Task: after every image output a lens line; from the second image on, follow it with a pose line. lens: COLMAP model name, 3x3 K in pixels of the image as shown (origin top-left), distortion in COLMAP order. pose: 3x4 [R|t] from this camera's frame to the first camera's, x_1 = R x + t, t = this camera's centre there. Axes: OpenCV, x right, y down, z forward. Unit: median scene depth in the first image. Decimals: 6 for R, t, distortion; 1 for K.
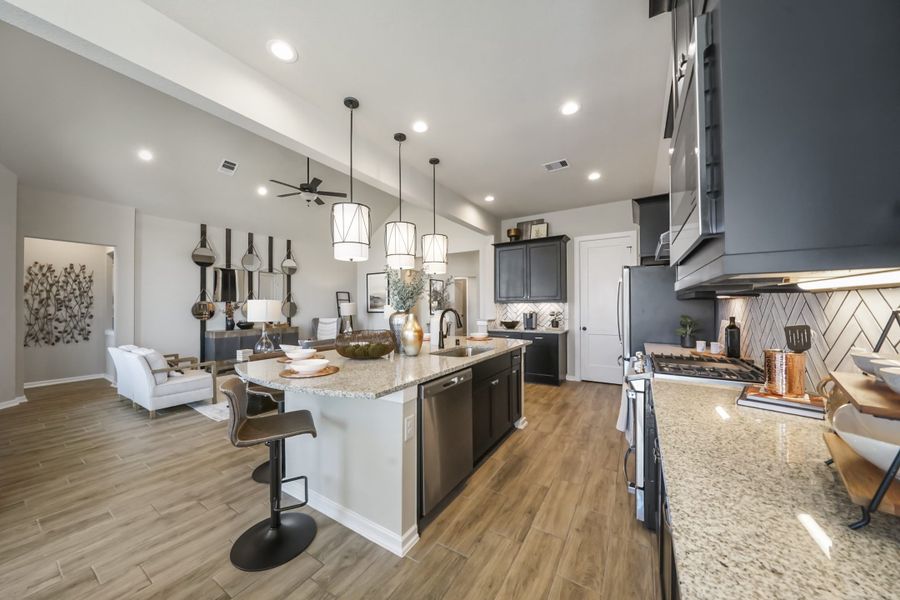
lens RADIAL K [[306.2, 0, 446.9], [0, 306.2, 303.7], [0, 0, 1]] dist [-0.006401, 0.000157]
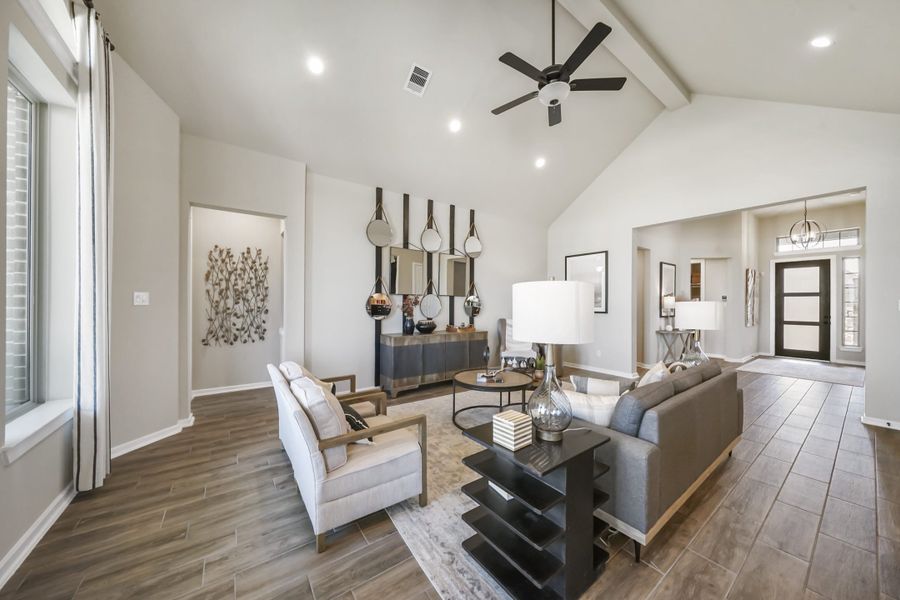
lens RADIAL K [[306.2, 0, 446.4], [0, 306.2, 305.3], [0, 0, 1]] dist [-0.006401, 0.000157]
pose [[0.923101, 0.016935, -0.384184, -0.411994], [-0.010256, 0.999759, 0.019426, 0.004880], [0.384420, -0.013992, 0.923052, 0.432974]]
